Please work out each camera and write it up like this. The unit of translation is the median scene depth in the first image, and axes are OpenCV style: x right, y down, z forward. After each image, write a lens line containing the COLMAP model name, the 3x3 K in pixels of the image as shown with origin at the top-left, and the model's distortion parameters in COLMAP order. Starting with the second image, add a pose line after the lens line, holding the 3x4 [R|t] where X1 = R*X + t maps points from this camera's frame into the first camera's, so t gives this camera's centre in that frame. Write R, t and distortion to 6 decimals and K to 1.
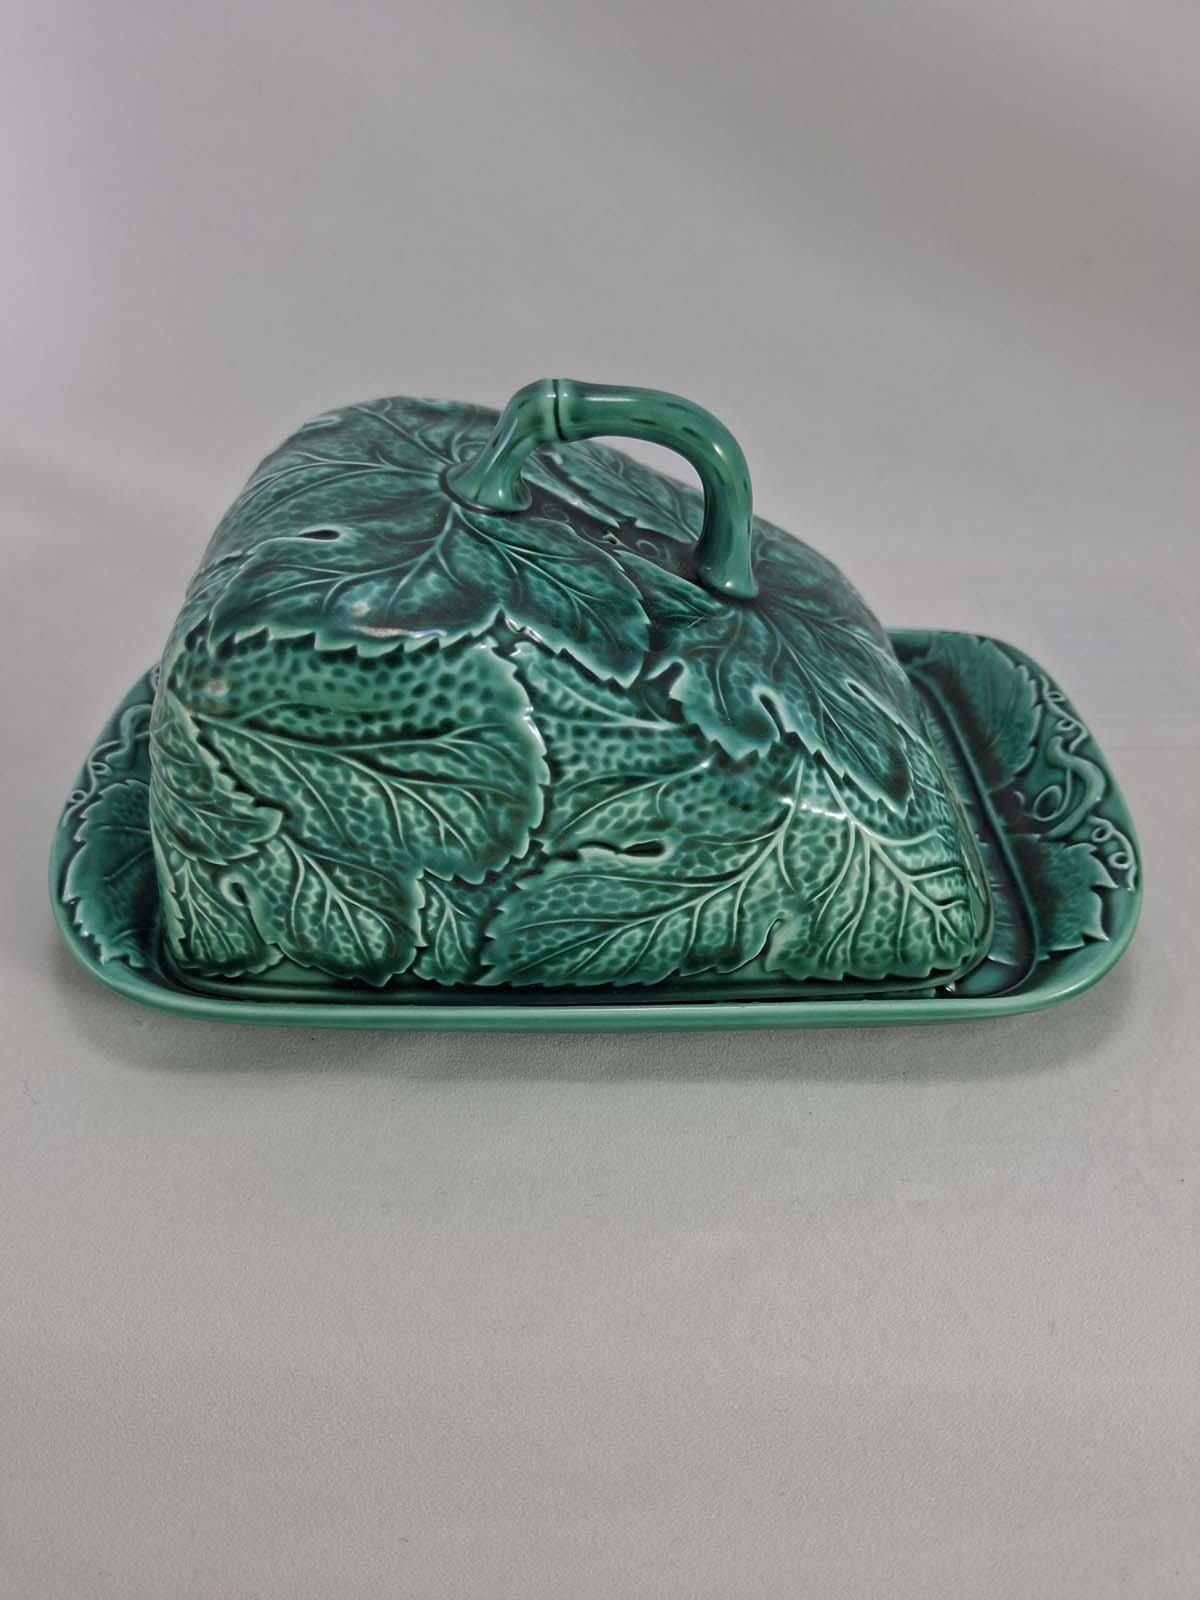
lens RADIAL K [[1136.7, 0, 595.3], [0, 1136.7, 821.8], [0, 0, 1]] dist [0.167770, -0.358477]
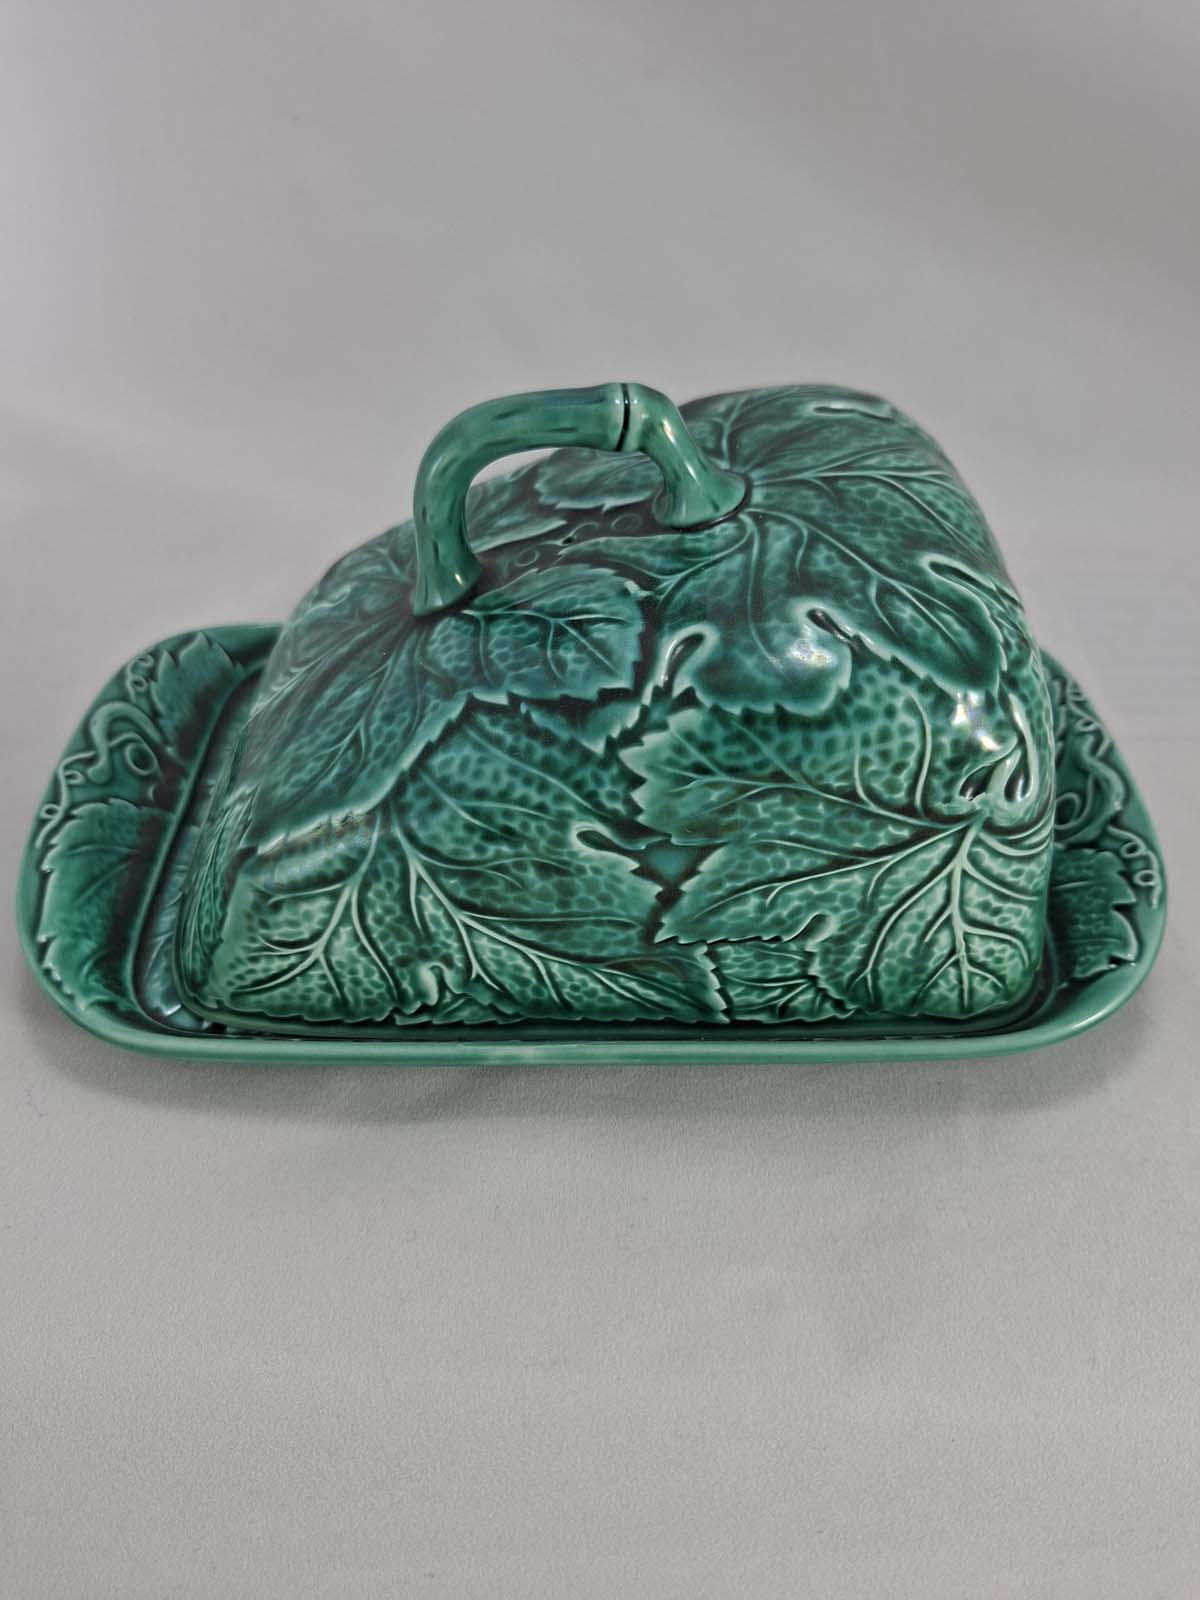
lens RADIAL K [[1136.7, 0, 595.3], [0, 1136.7, 821.8], [0, 0, 1]] dist [0.167770, -0.358477]
pose [[-0.999865, 0.016275, -0.002286, -0.003153], [-0.000513, 0.108131, 0.994137, -1.093333], [0.016427, 0.994003, -0.108108, 1.261525]]
